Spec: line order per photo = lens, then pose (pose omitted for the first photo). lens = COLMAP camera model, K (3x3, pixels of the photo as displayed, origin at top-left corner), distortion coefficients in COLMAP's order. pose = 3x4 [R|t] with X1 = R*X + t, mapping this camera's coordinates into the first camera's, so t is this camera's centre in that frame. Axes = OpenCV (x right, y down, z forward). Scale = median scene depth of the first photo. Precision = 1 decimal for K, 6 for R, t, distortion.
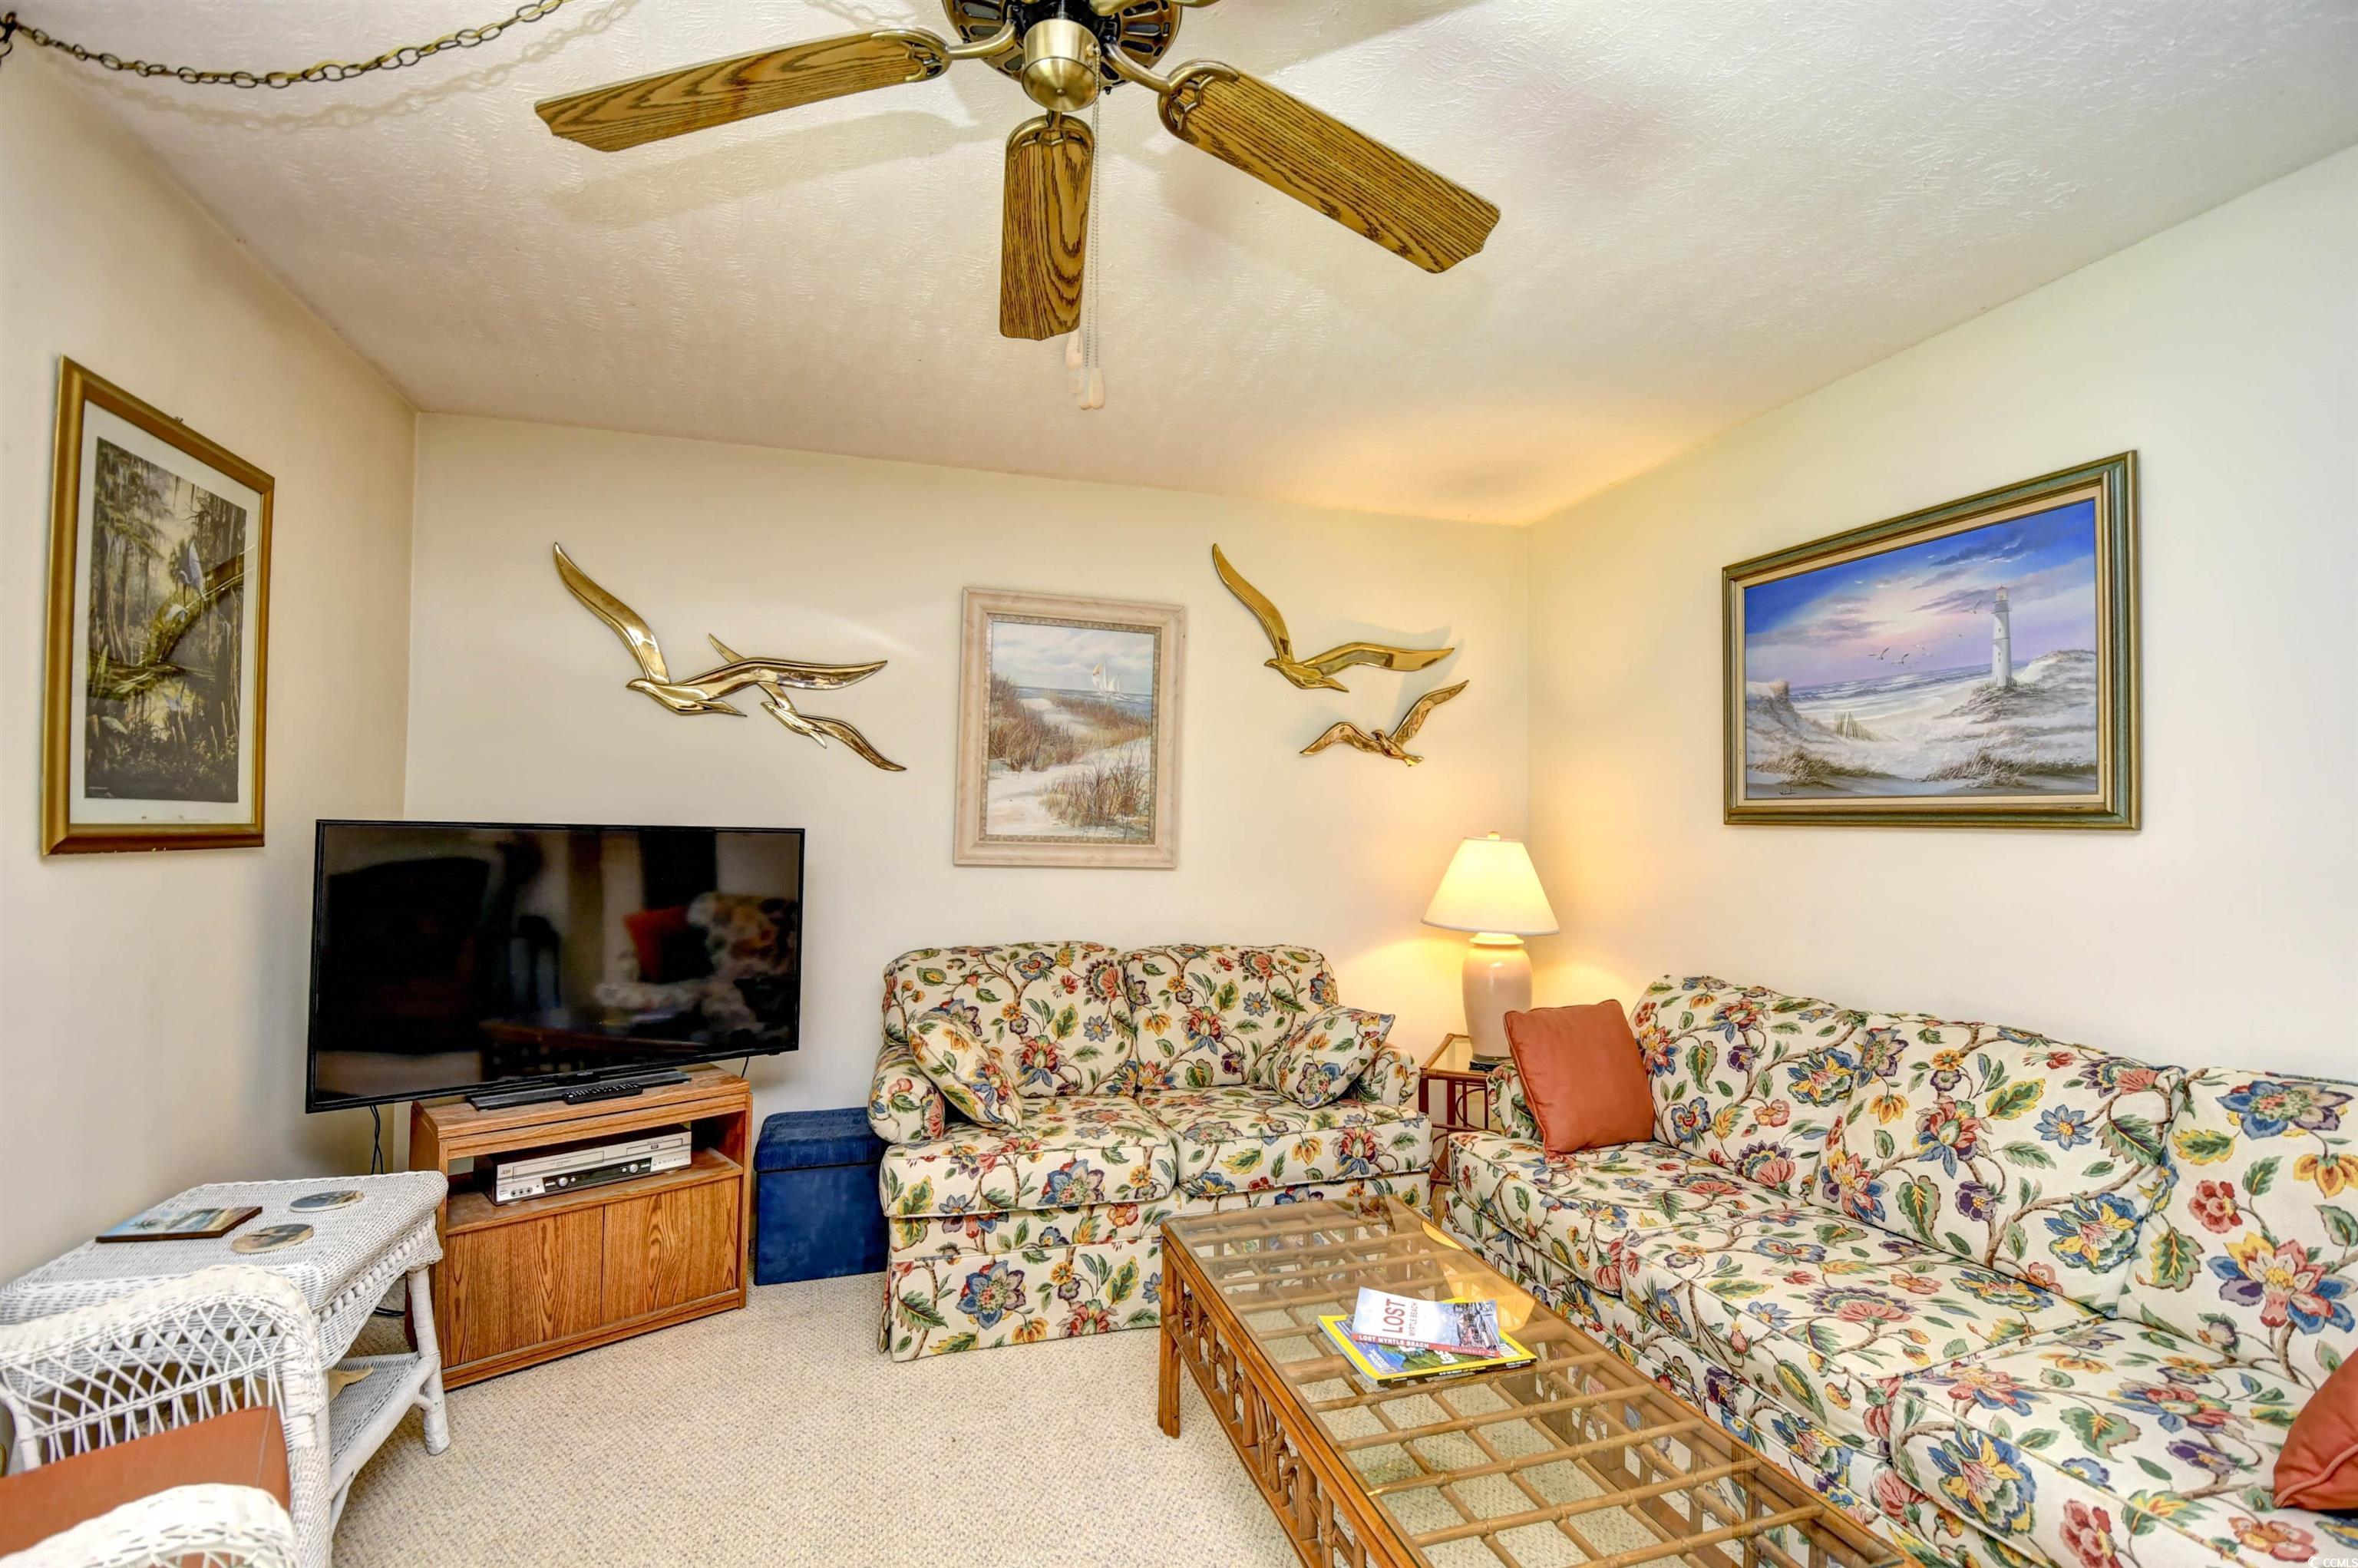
lens RADIAL K [[1051.9, 0, 1182.6], [0, 1051.9, 795.5], [0, 0, 1]] dist [0.016474, -0.019035]
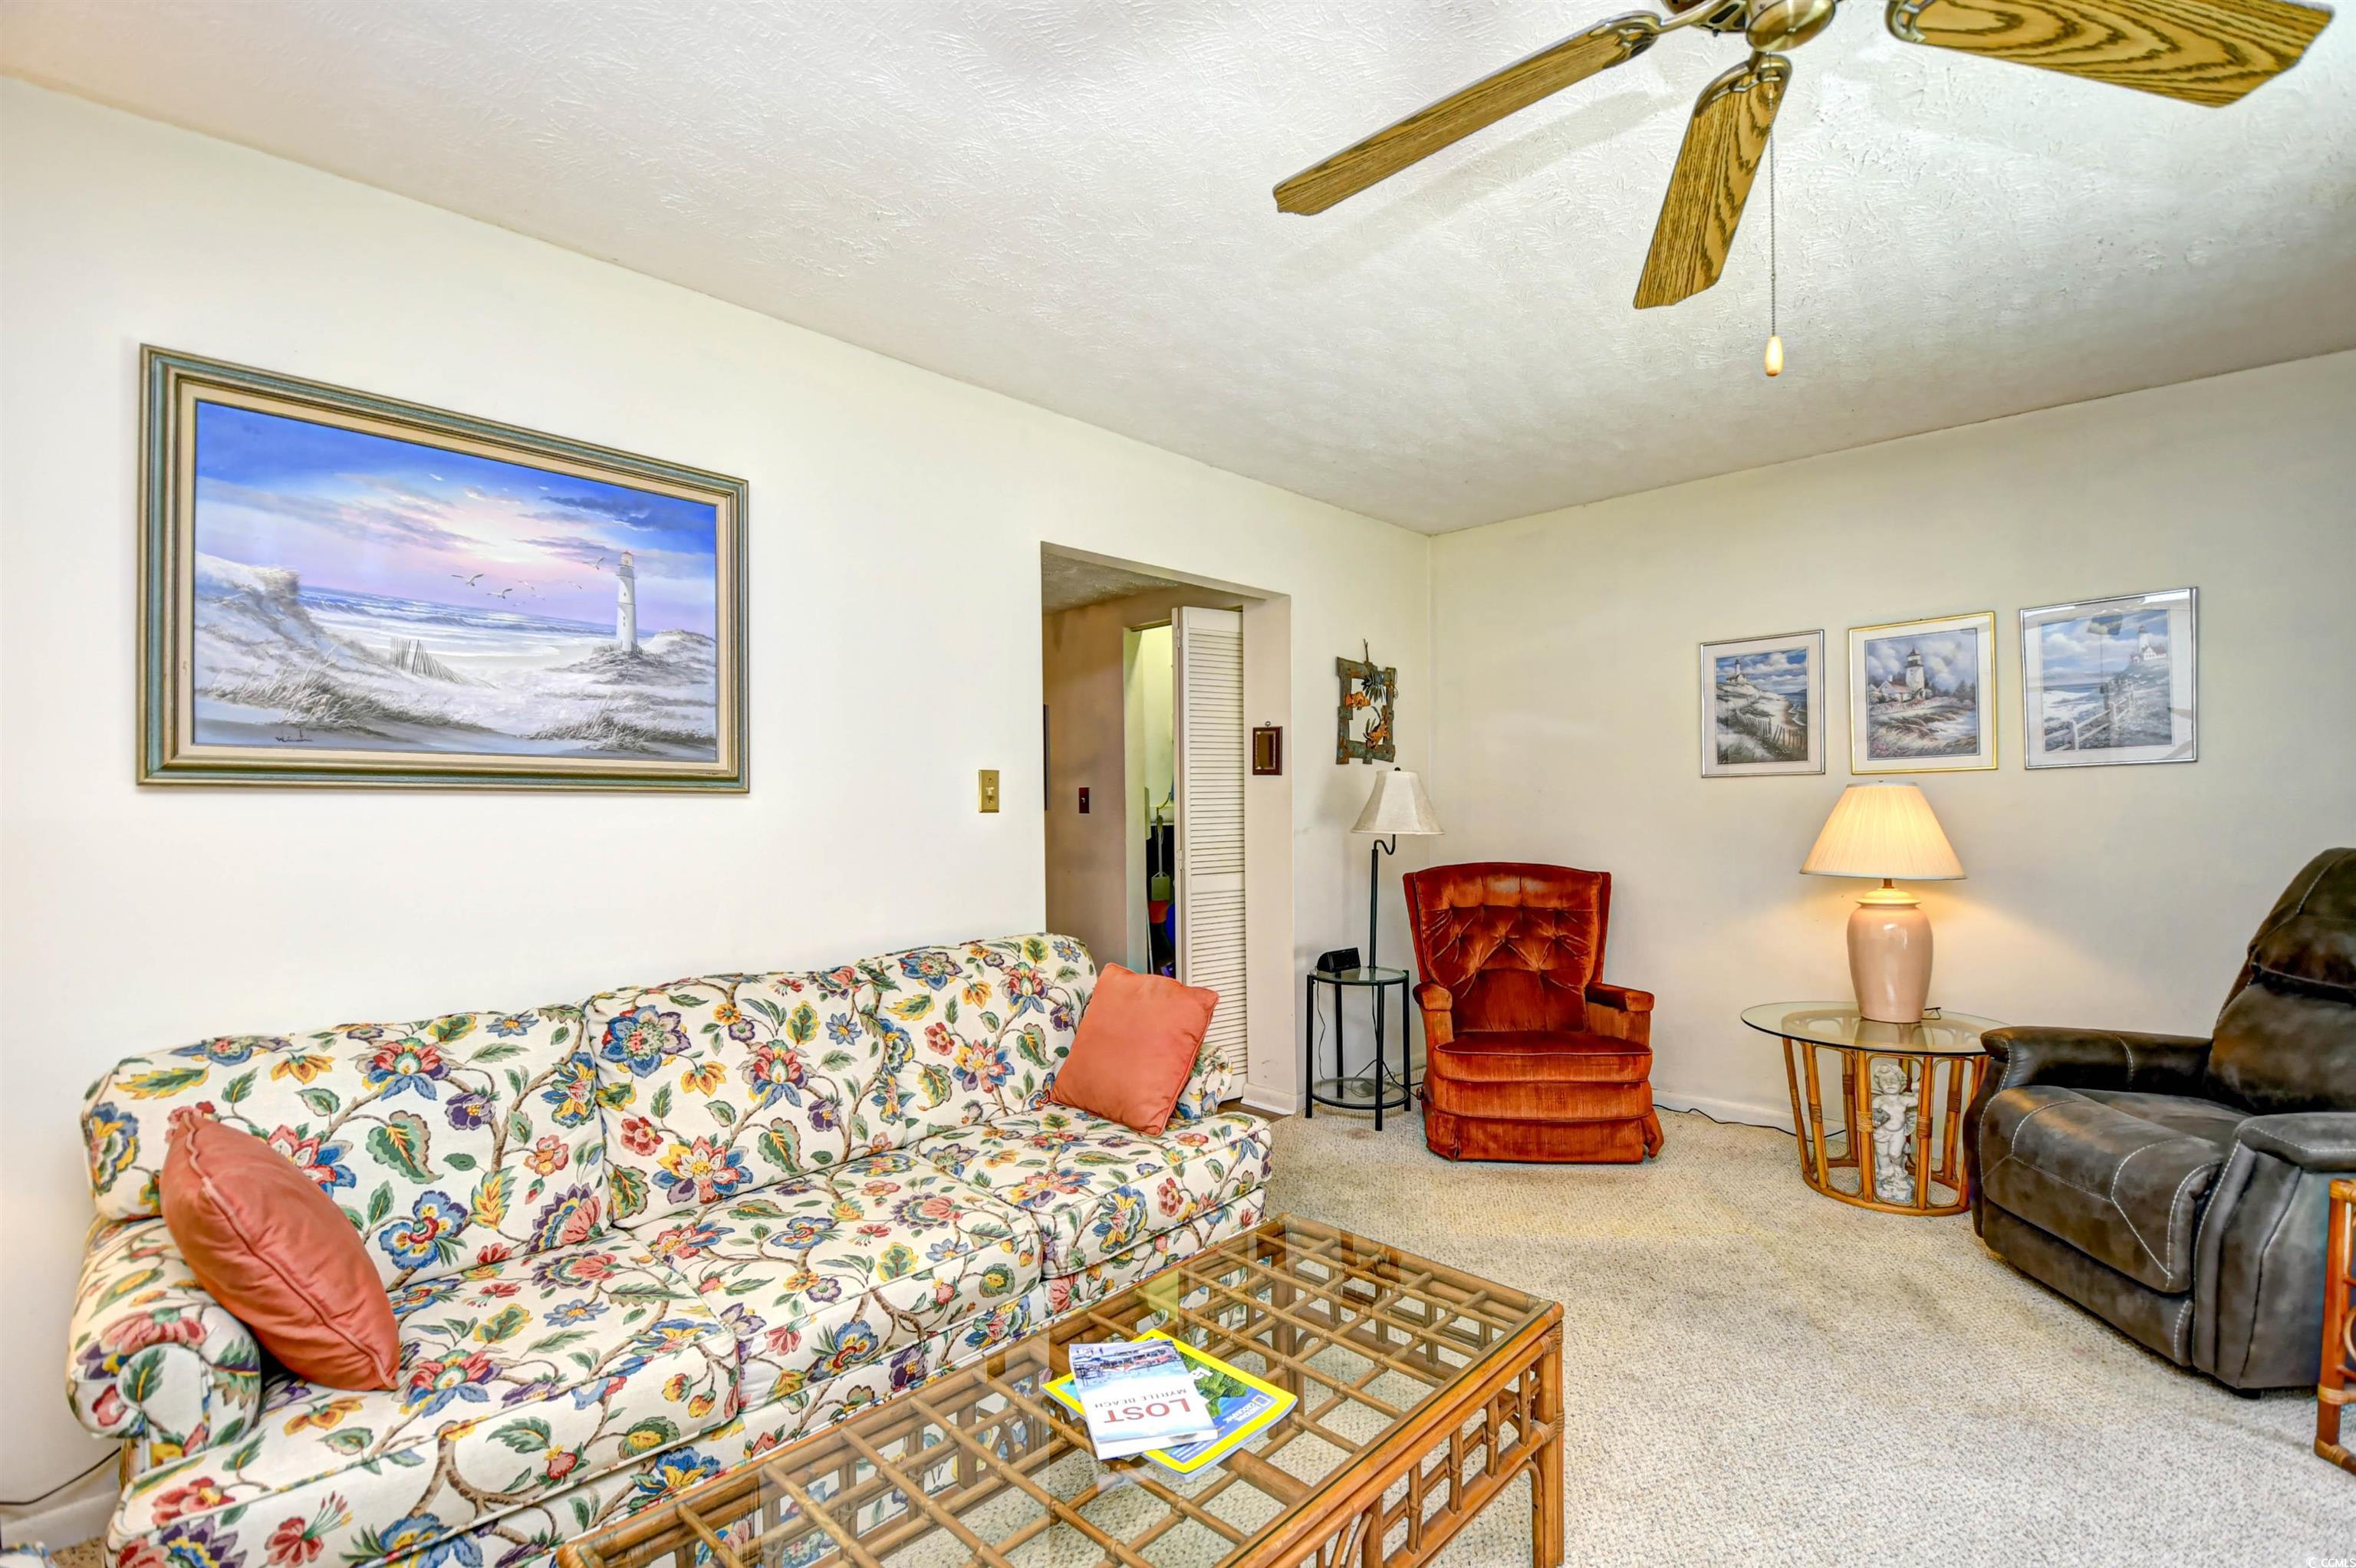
lens RADIAL K [[1033.4, 0, 1201.3], [0, 1033.4, 814.8], [0, 0, 1]] dist [0.032212, -0.030900]
pose [[-0.498060, -0.014872, 0.867015, -0.320891], [-0.024868, 0.999687, 0.002863, 0.032402], [-0.866786, -0.020135, -0.498274, 0.902335]]
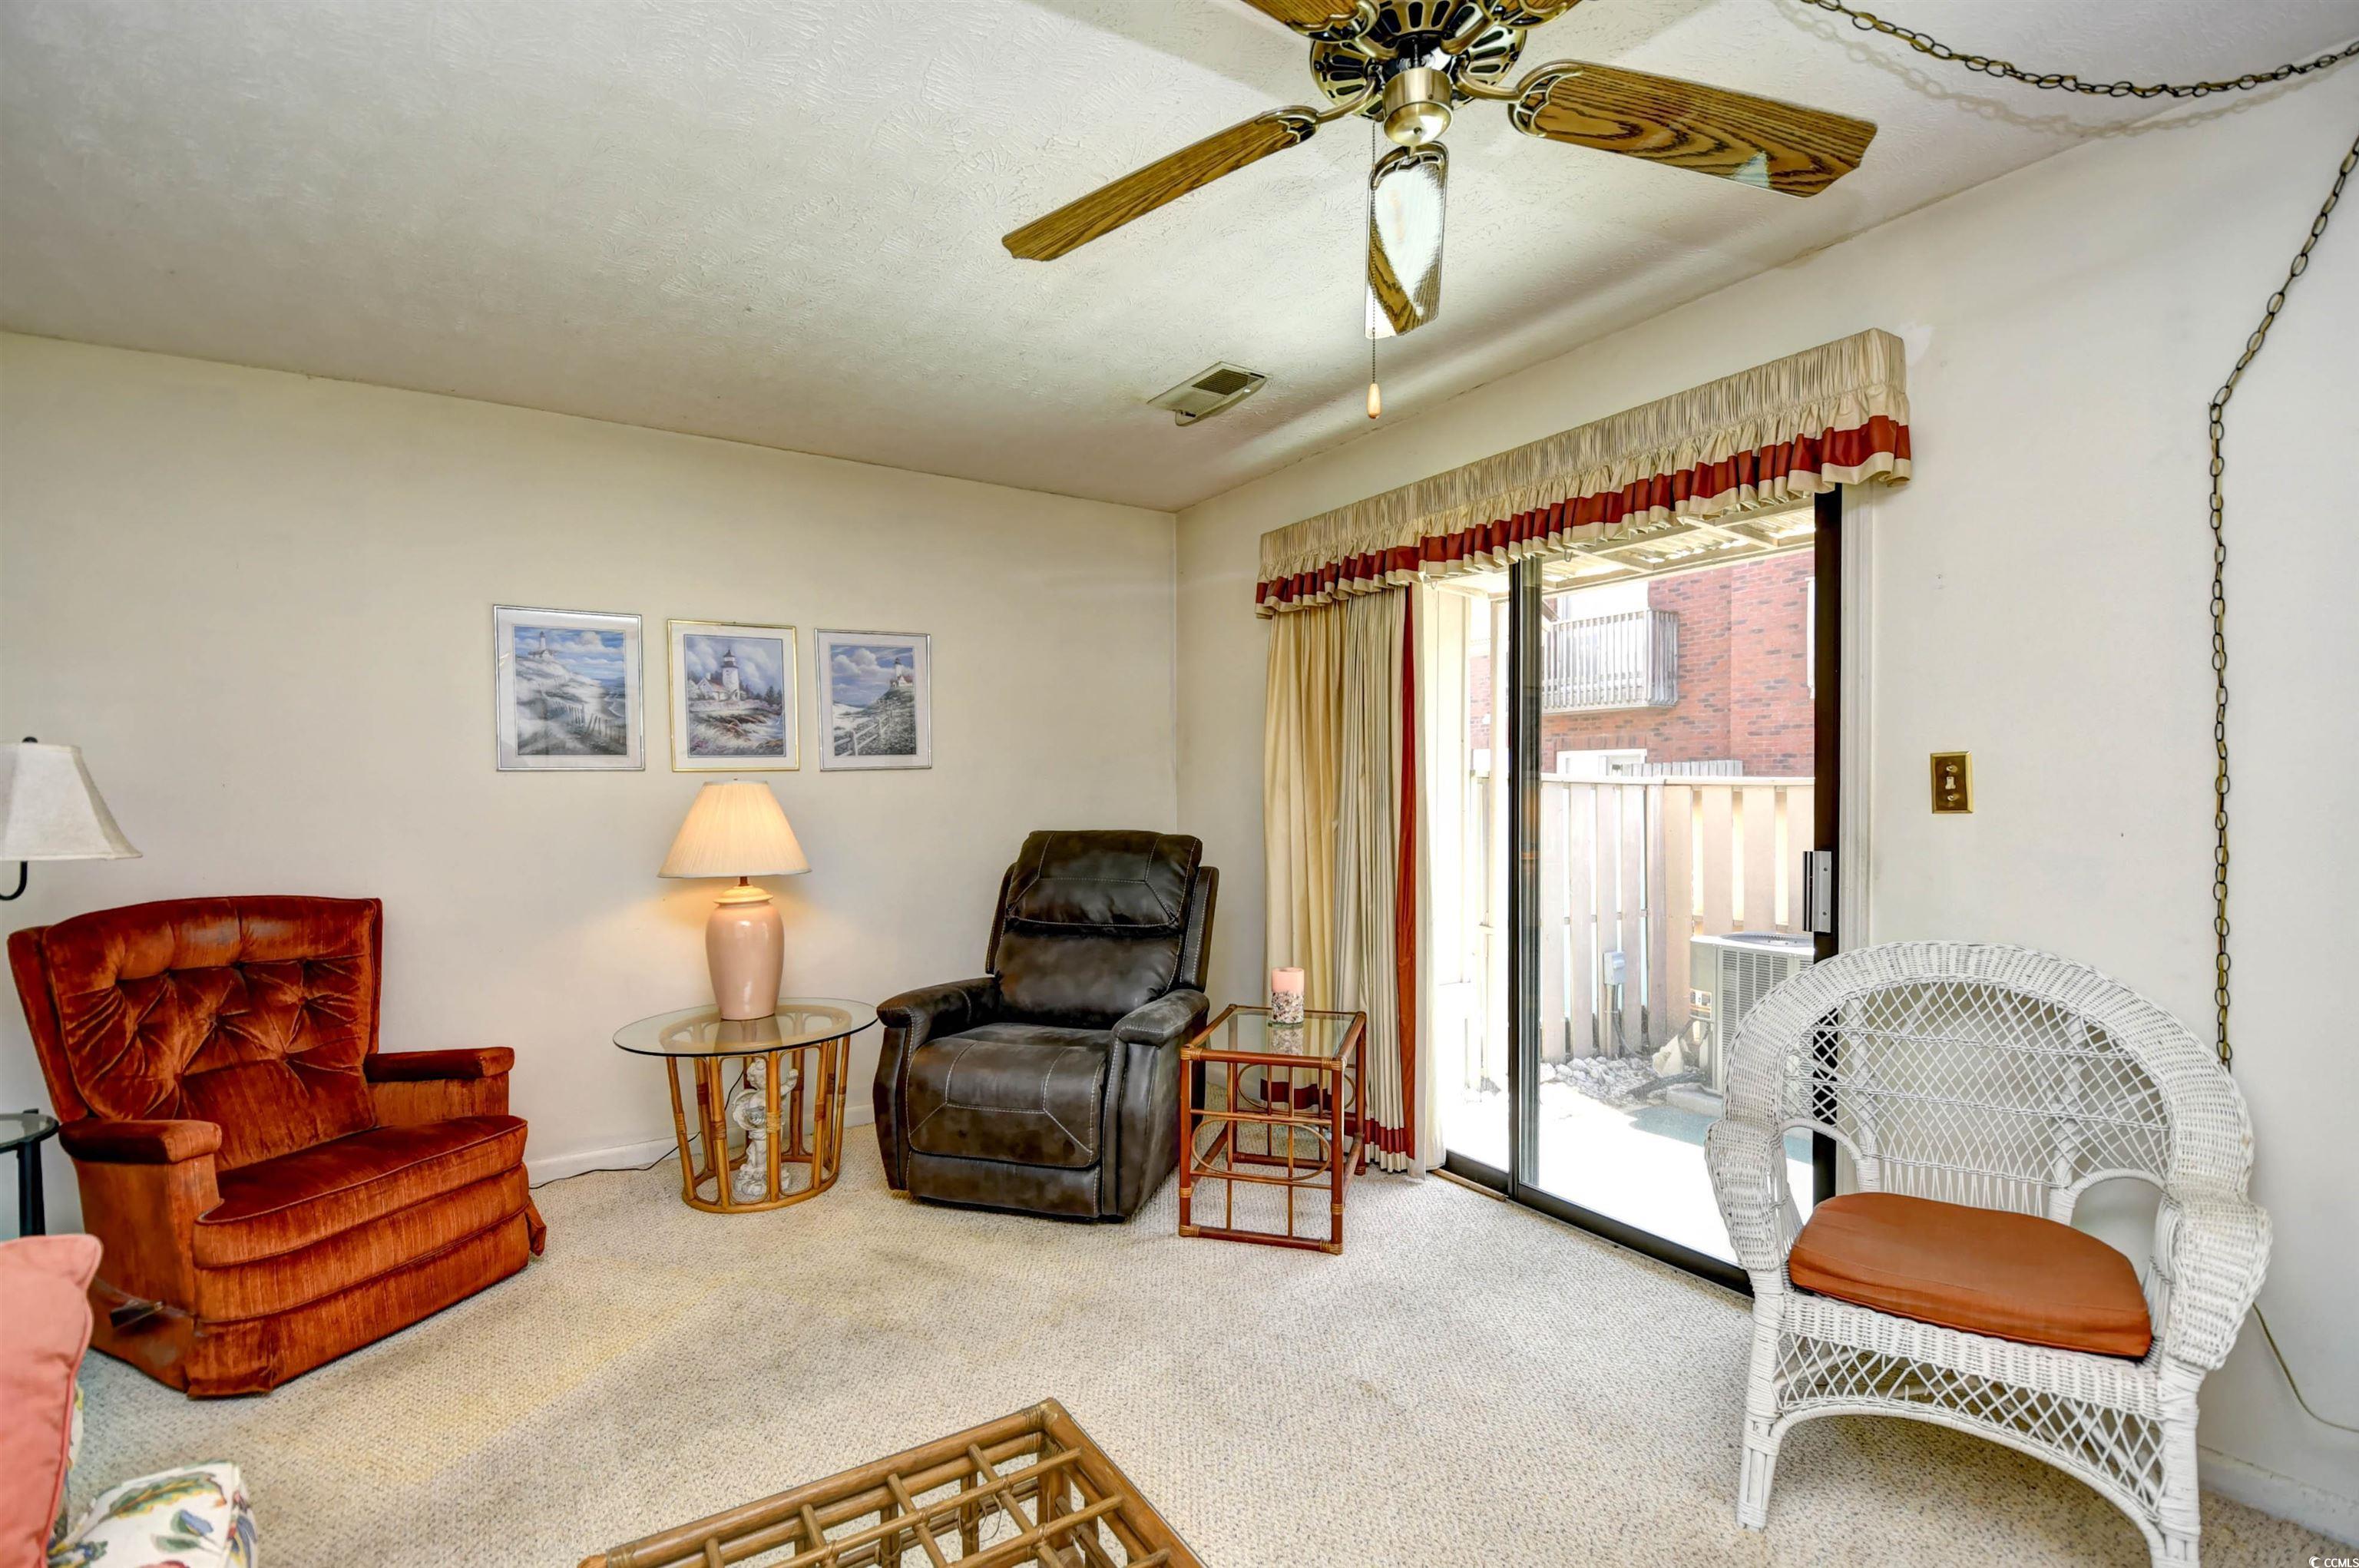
lens RADIAL K [[1052.3, 0, 1183.2], [0, 1052.3, 795.5], [0, 0, 1]] dist [0.016474, -0.019035]
pose [[-0.963678, -0.002592, -0.267053, 0.207110], [0.006621, 0.999414, -0.033593, 0.041844], [0.266983, -0.034141, -0.963096, 0.933020]]
